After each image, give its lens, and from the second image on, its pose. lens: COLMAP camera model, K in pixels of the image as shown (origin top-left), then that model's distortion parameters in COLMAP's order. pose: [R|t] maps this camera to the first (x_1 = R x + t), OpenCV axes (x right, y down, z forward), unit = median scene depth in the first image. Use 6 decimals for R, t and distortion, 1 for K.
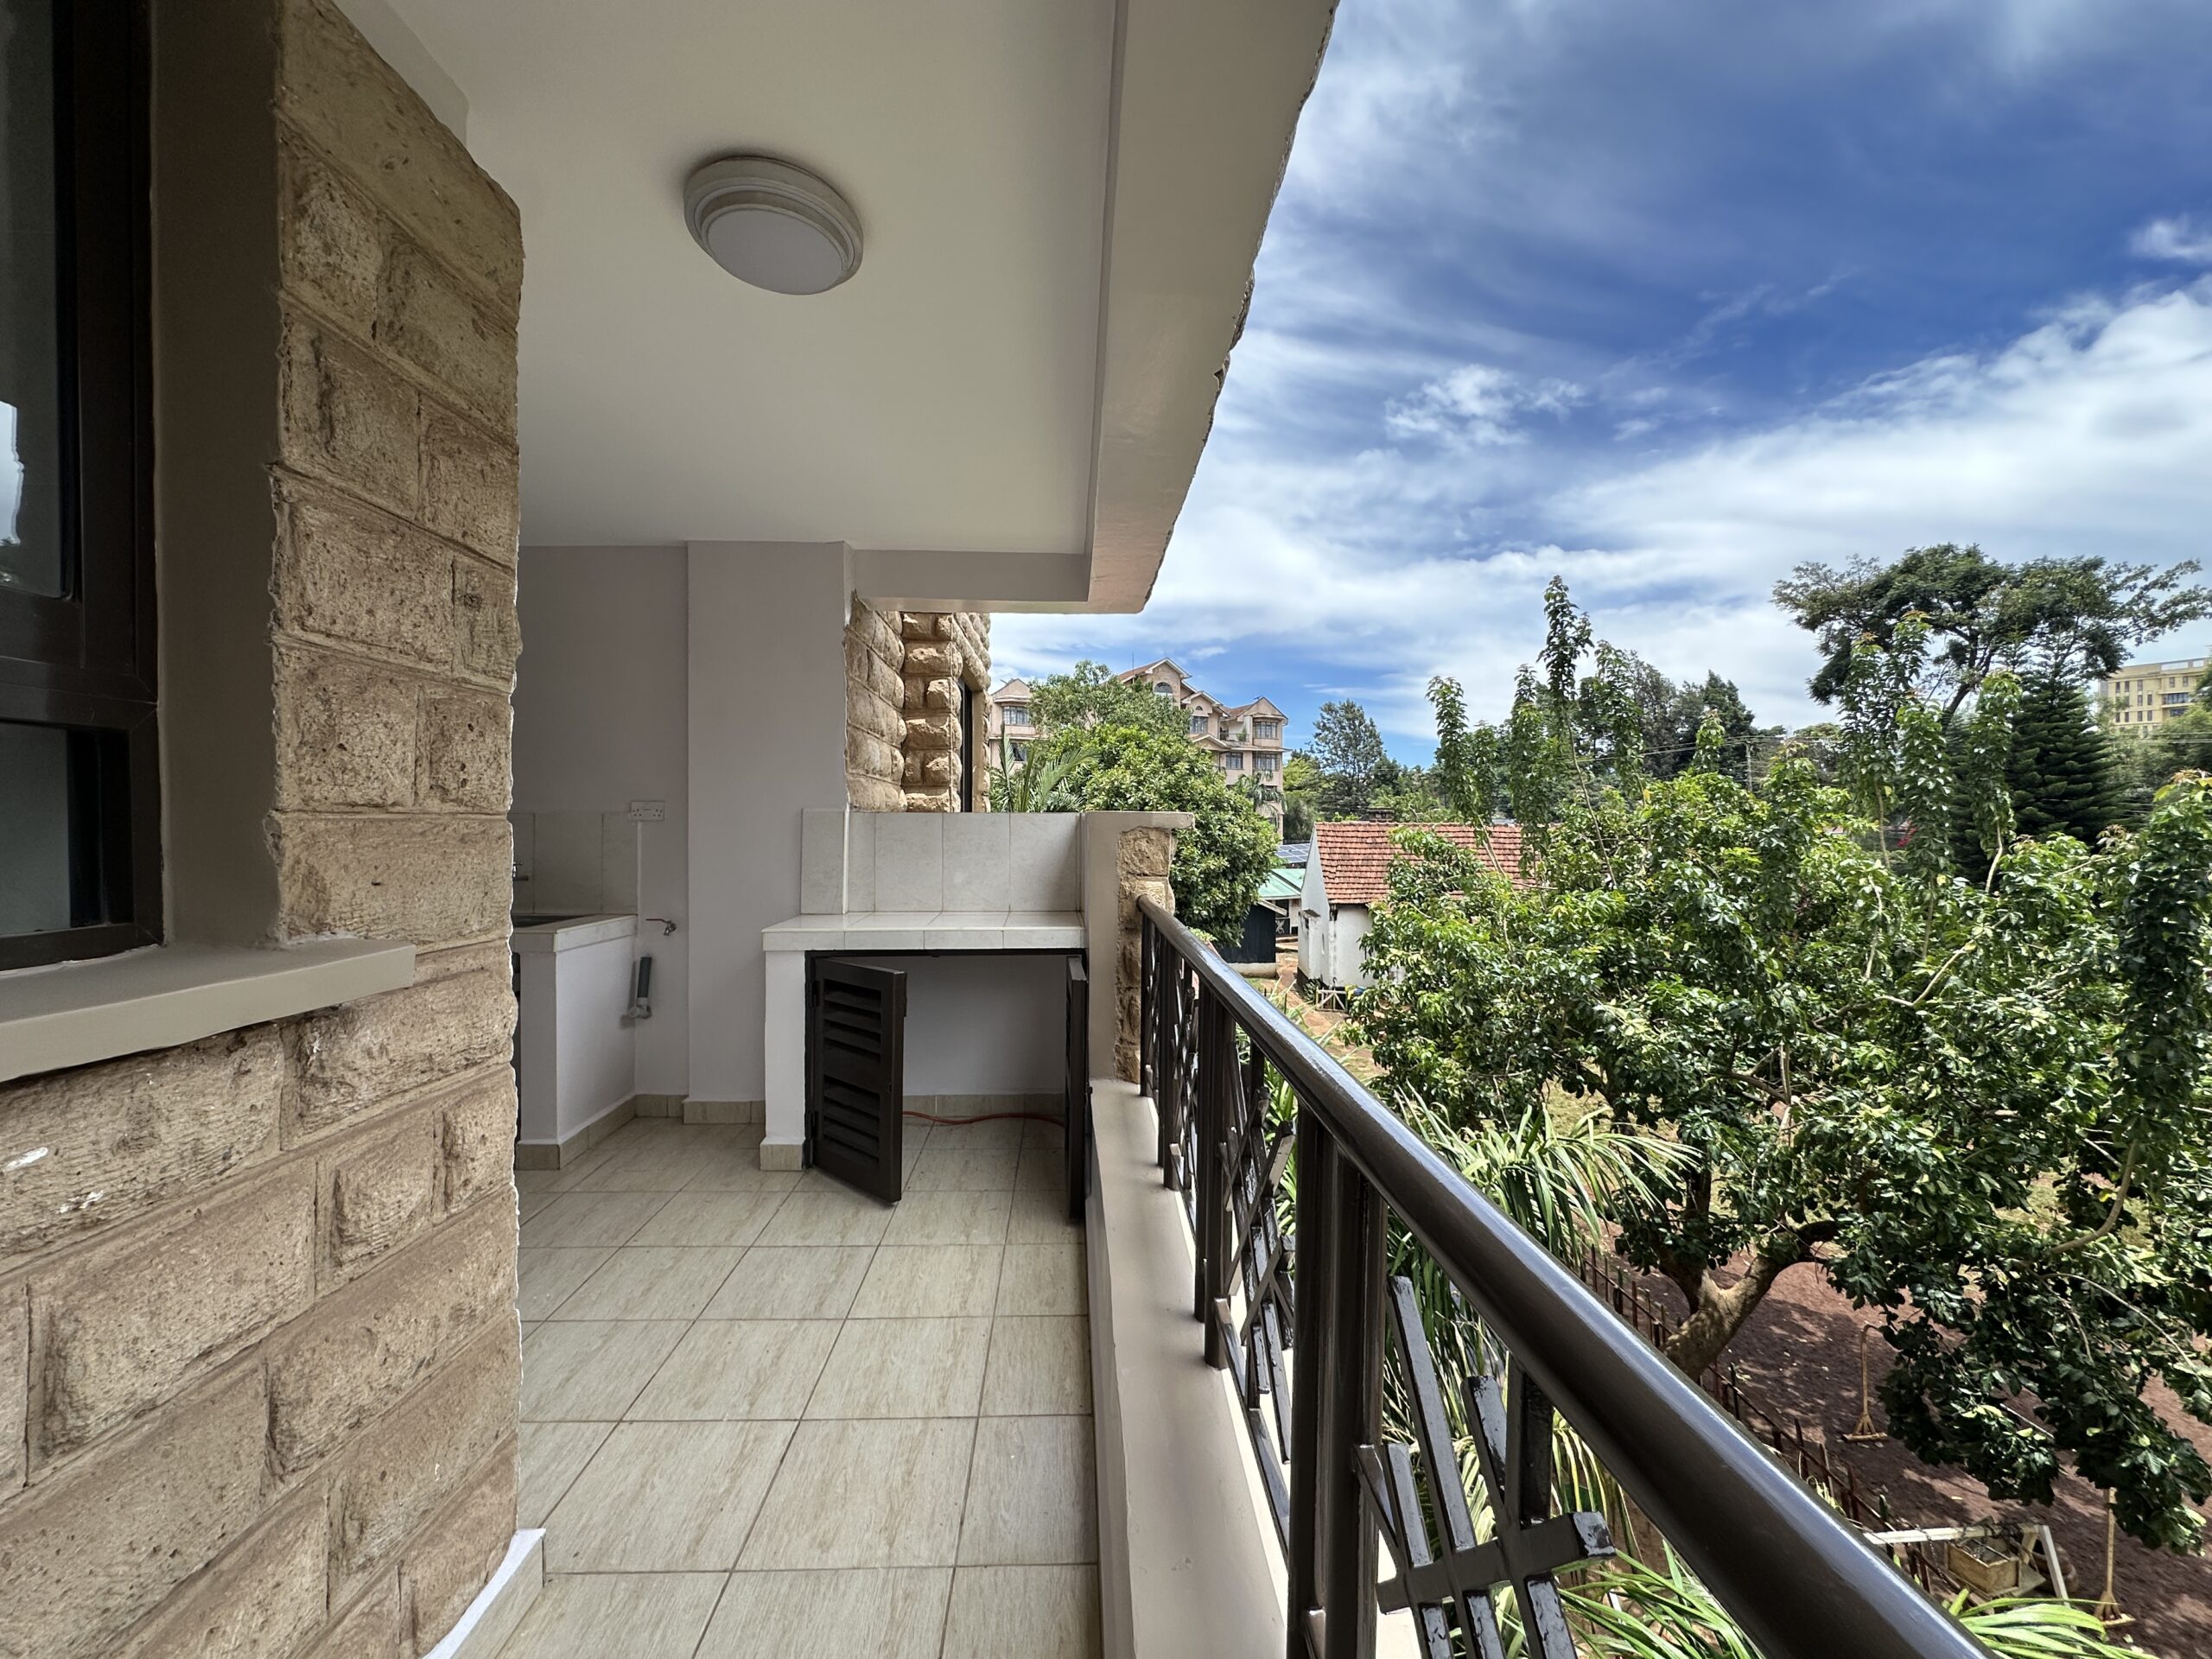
lens RADIAL K [[879.1, 0, 1111.1], [0, 879.1, 842.6], [0, 0, 1]] dist [-0.008390, -0.001876]
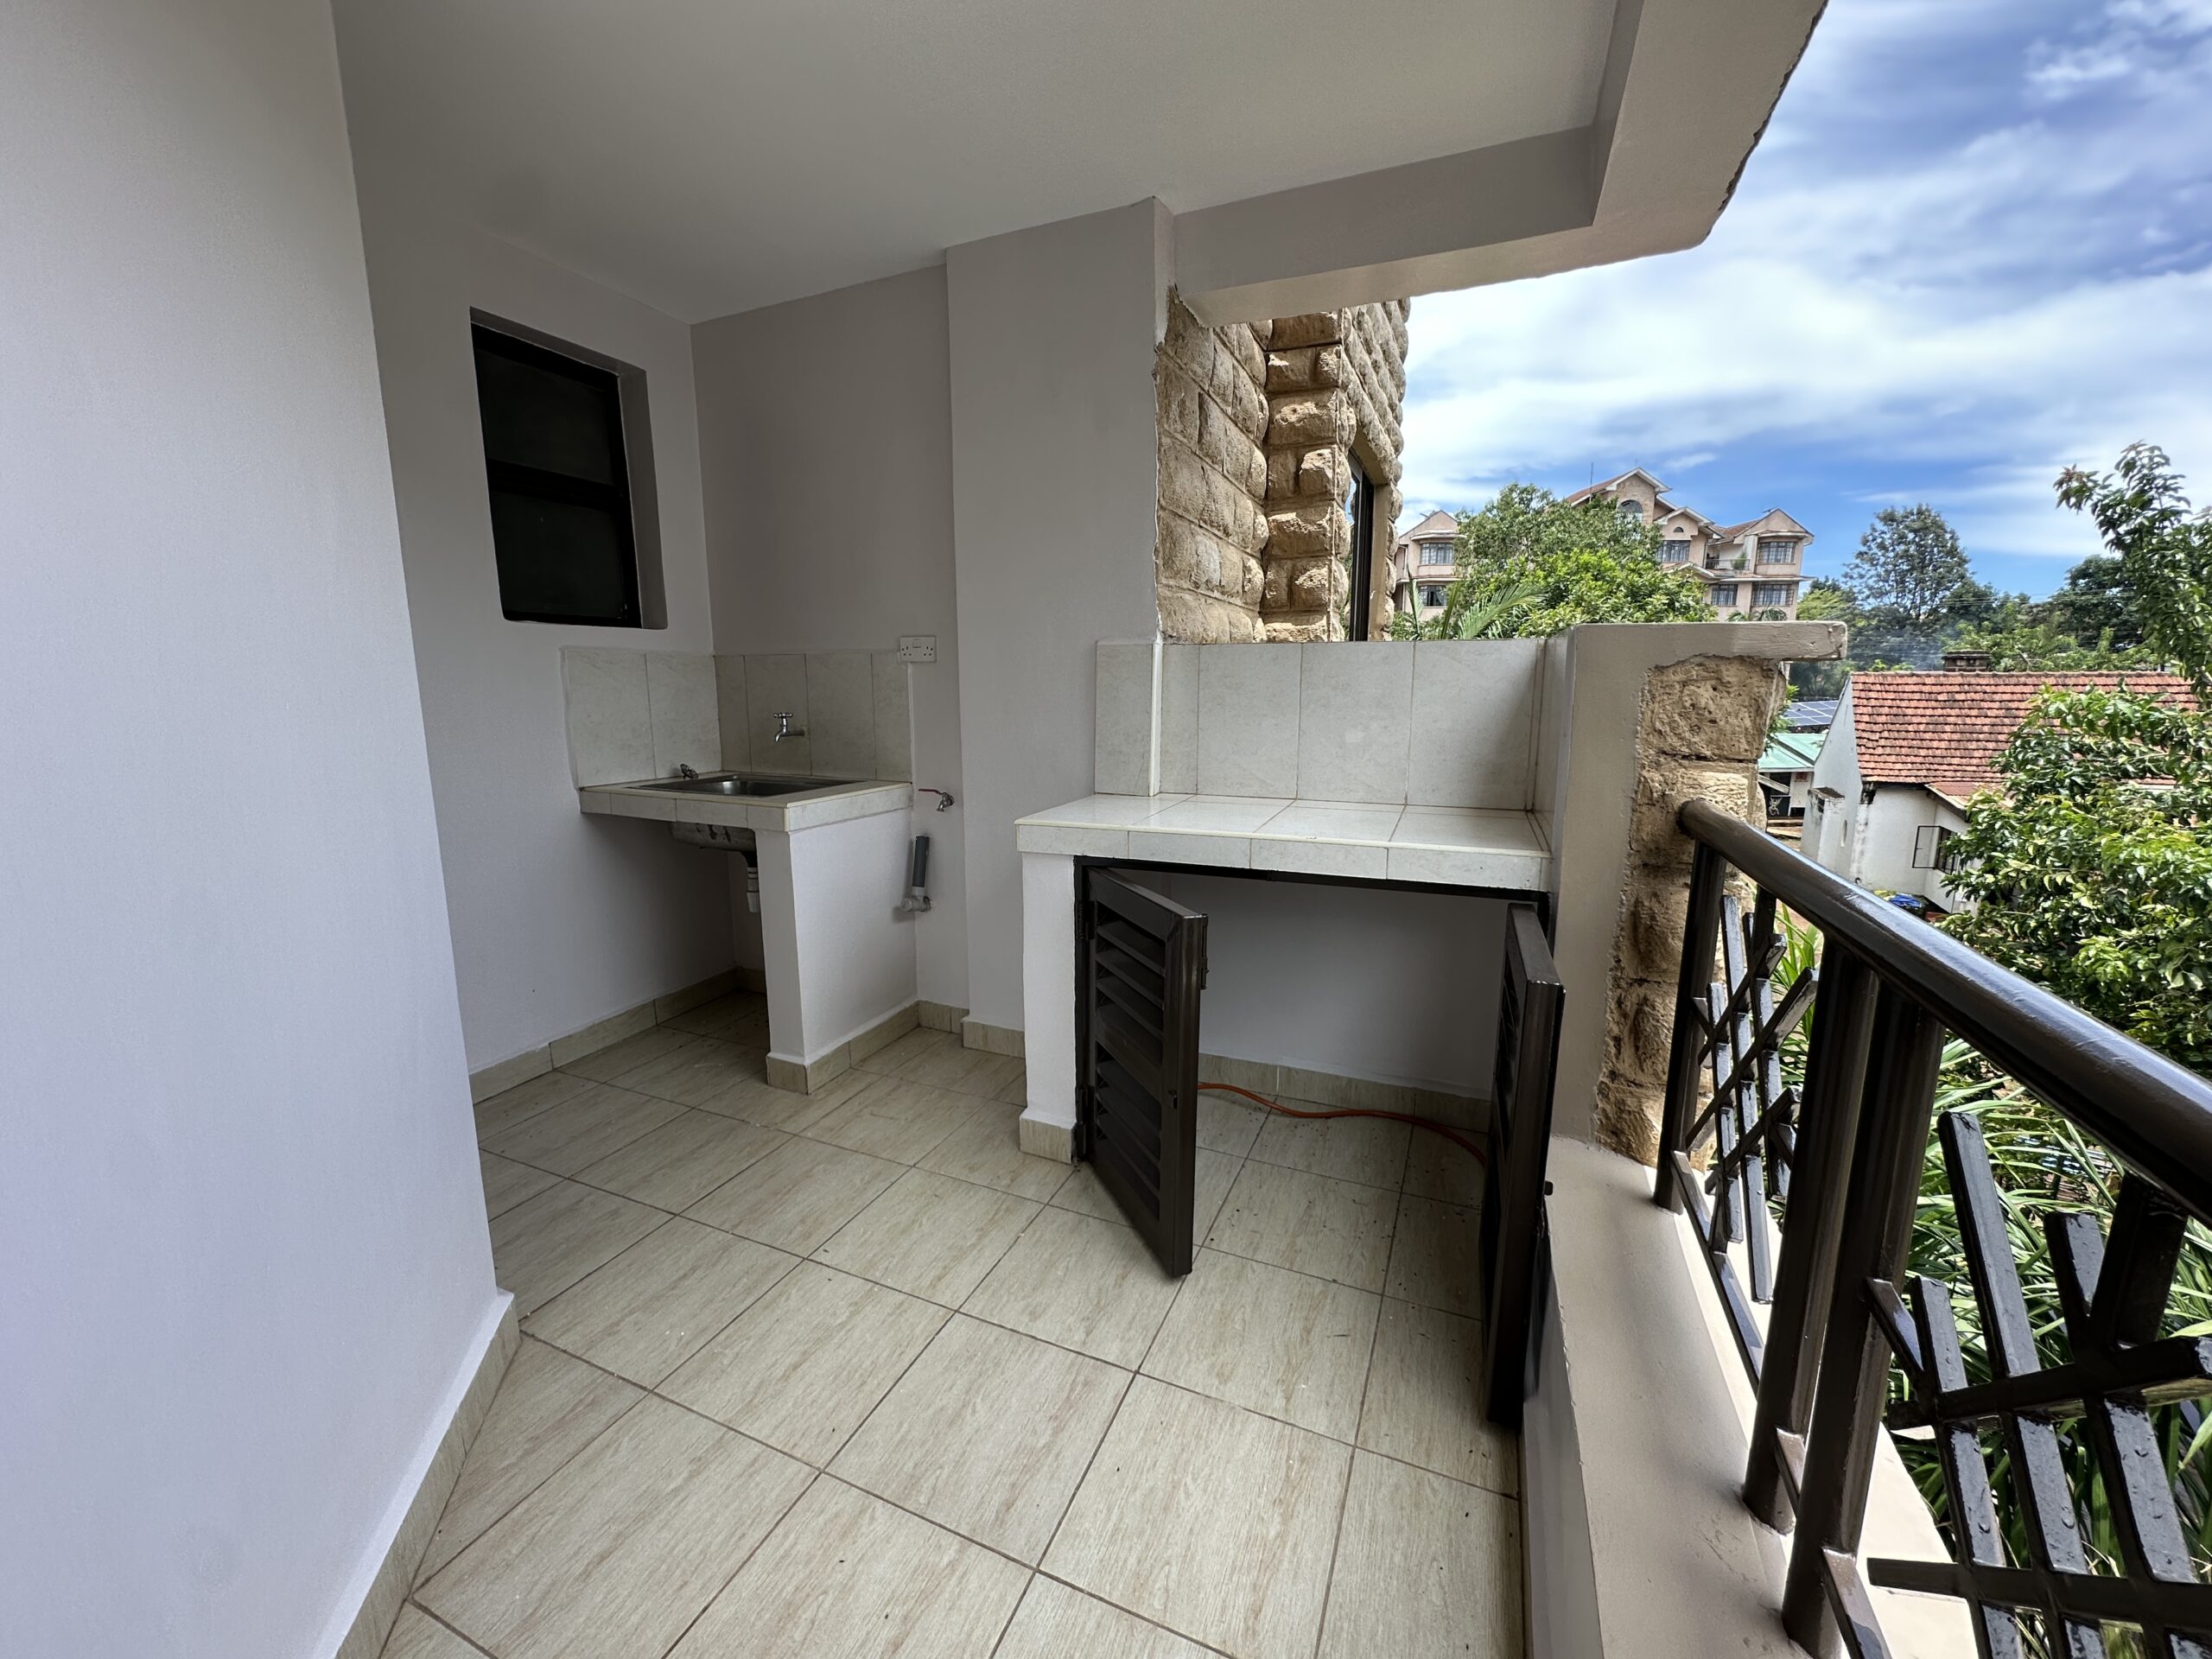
lens RADIAL K [[879.1, 0, 1102.7], [0, 879.1, 822.0], [0, 0, 1]] dist [-0.008390, -0.001876]
pose [[0.895877, 0.066307, -0.439327, -0.029248], [-0.003868, 0.989928, 0.141520, 0.003753], [0.444286, -0.125085, 0.887110, 0.299881]]
